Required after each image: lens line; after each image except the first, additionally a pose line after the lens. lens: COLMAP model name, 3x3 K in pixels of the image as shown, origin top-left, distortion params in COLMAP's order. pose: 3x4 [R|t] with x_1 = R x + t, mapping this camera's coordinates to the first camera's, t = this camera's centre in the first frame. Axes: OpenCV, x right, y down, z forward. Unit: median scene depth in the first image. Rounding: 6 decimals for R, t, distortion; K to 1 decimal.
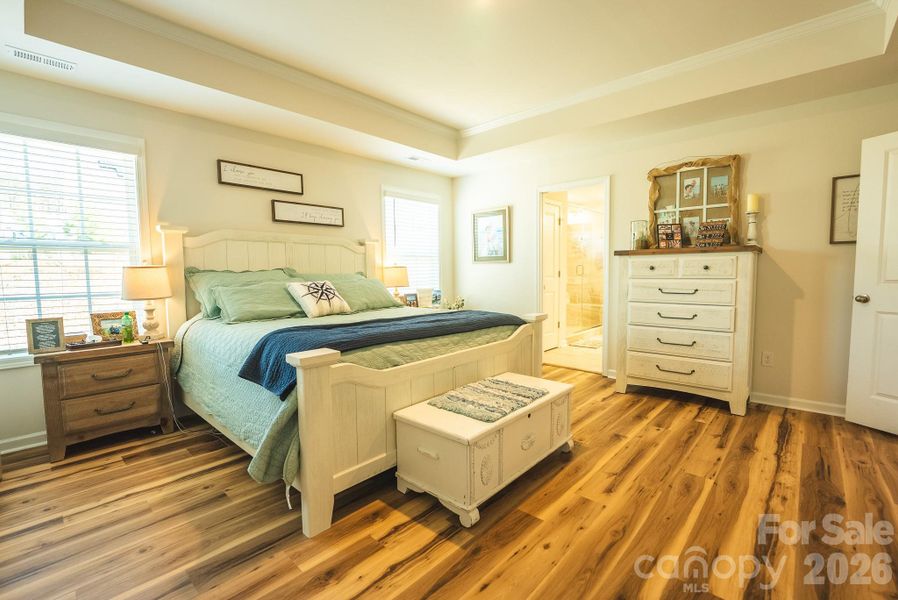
lens RADIAL K [[403.4, 0, 449.4], [0, 403.4, 302.4], [0, 0, 1]] dist [-0.023323, -0.000106]
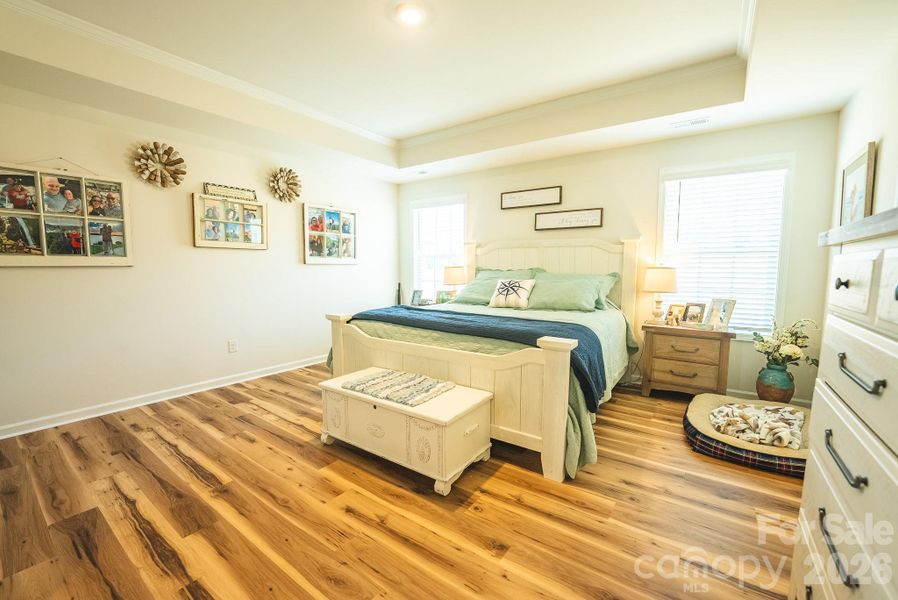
lens RADIAL K [[368.4, 0, 449.7], [0, 368.4, 297.7], [0, 0, 1]] dist [-0.027771, 0.003440]
pose [[0.110666, 0.092184, -0.989573, 0.934064], [-0.077867, 0.993433, 0.083835, -0.093393], [0.990803, 0.067778, 0.117117, 0.829852]]
